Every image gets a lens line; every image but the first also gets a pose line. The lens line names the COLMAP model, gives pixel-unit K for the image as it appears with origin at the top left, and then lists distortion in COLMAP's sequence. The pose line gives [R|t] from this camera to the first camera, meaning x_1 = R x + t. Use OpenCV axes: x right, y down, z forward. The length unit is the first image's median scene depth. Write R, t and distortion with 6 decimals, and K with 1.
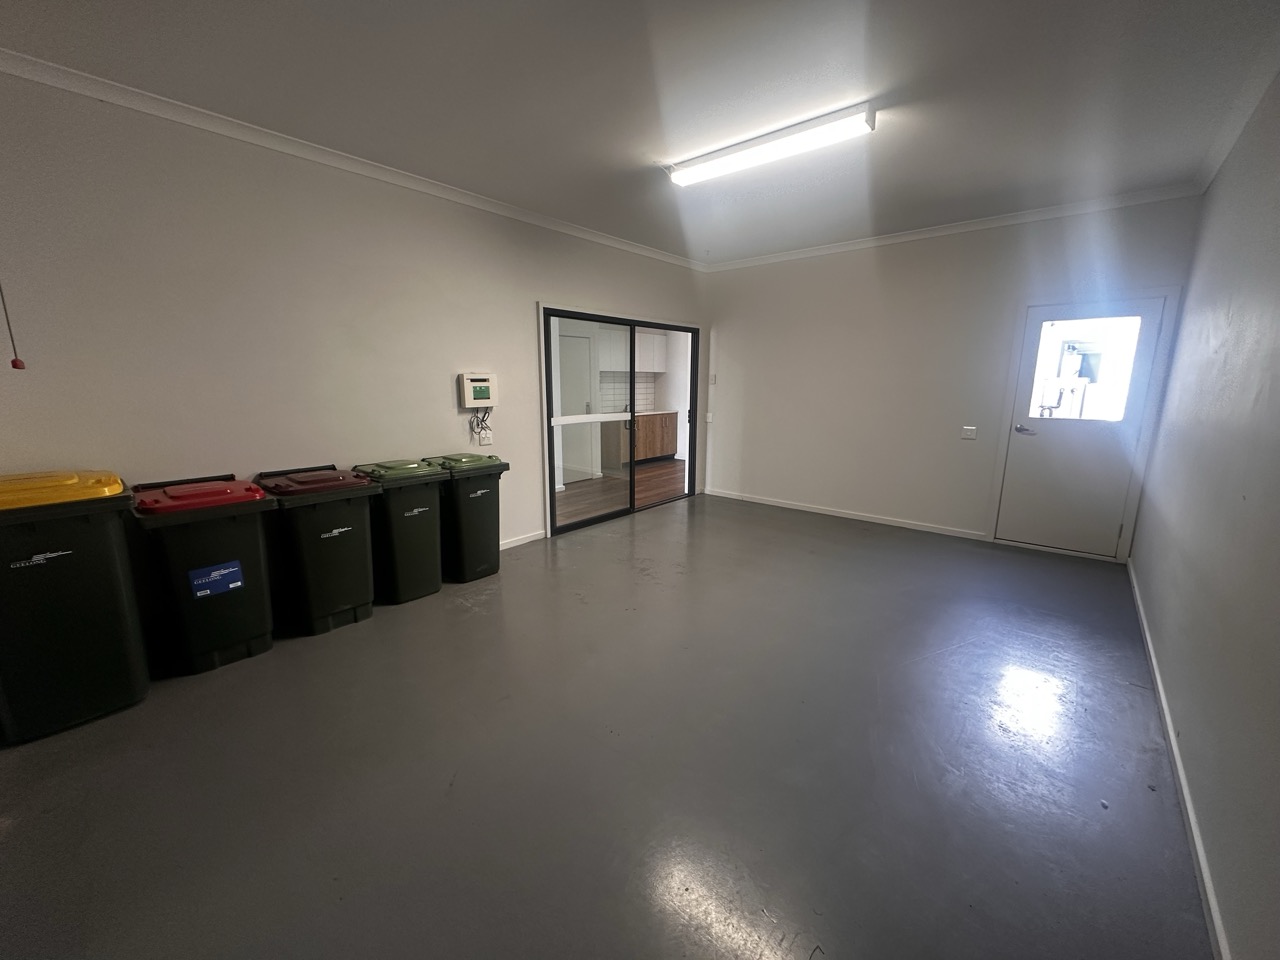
lens RADIAL K [[508.7, 0, 640.0], [0, 508.7, 480.0], [0, 0, 1]] dist [-0.000950, 0.000059]
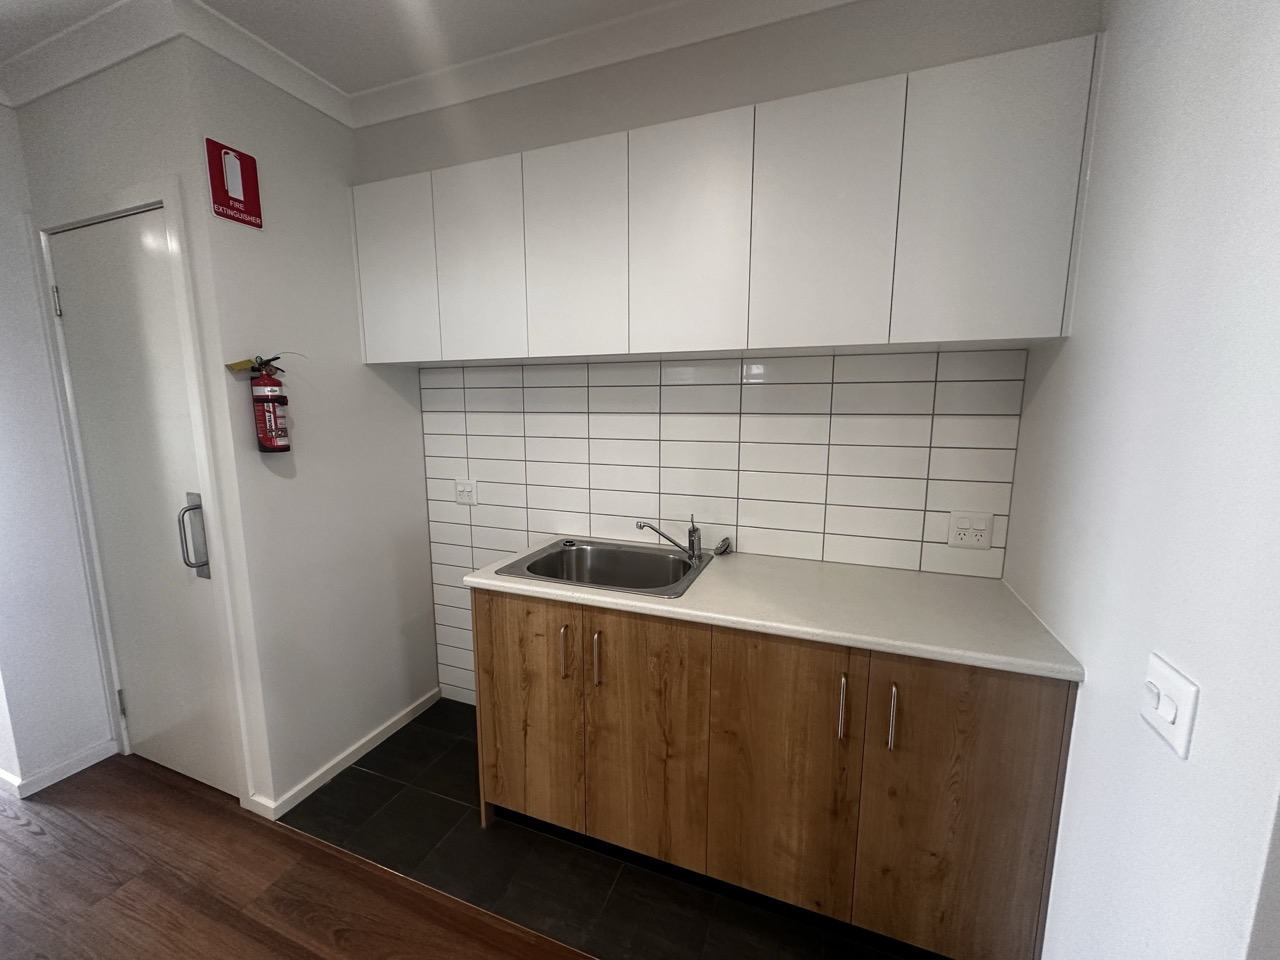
lens RADIAL K [[508.7, 0, 640.0], [0, 508.7, 480.0], [0, 0, 1]] dist [-0.000950, 0.000059]
pose [[0.336631, 0.132580, -0.932256, 0.143389], [-0.179735, 0.980883, 0.074595, -0.170147], [0.924324, 0.142448, 0.354025, 0.878829]]
